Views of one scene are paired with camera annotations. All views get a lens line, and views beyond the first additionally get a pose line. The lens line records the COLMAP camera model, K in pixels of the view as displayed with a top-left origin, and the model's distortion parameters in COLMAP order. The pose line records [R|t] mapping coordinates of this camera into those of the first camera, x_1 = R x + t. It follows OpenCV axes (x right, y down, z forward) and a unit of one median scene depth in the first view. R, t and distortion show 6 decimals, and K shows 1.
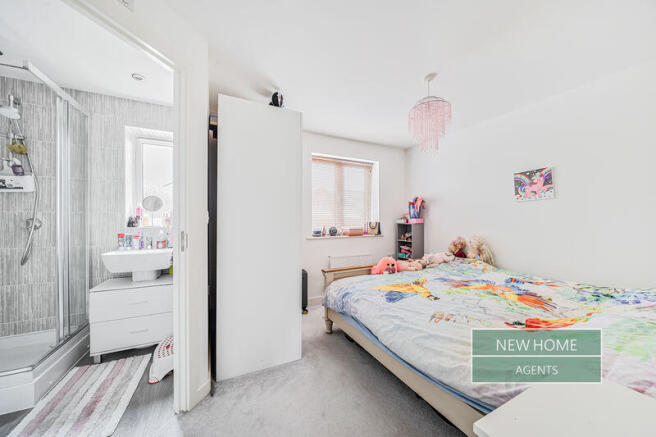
lens RADIAL K [[226.0, 0, 326.9], [0, 226.0, 221.3], [0, 0, 1]] dist [-0.009119, 0.000867]
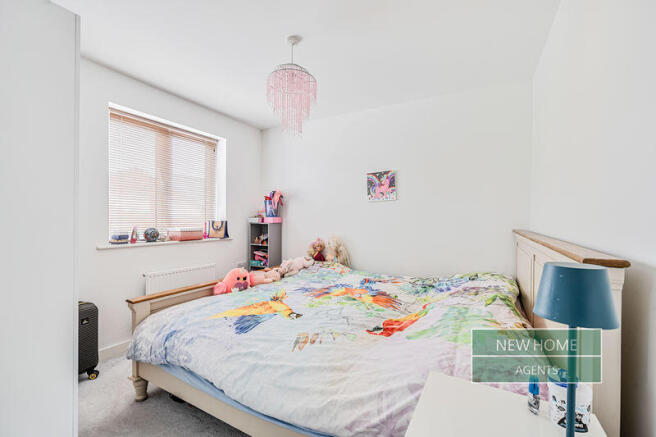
lens RADIAL K [[270.5, 0, 324.9], [0, 270.5, 222.7], [0, 0, 1]] dist [-0.006794, -0.000172]
pose [[0.837880, 0.004688, 0.545834, 0.030432], [-0.009480, 0.999937, 0.005963, 0.000657], [-0.545772, -0.010171, 0.837872, 0.127574]]
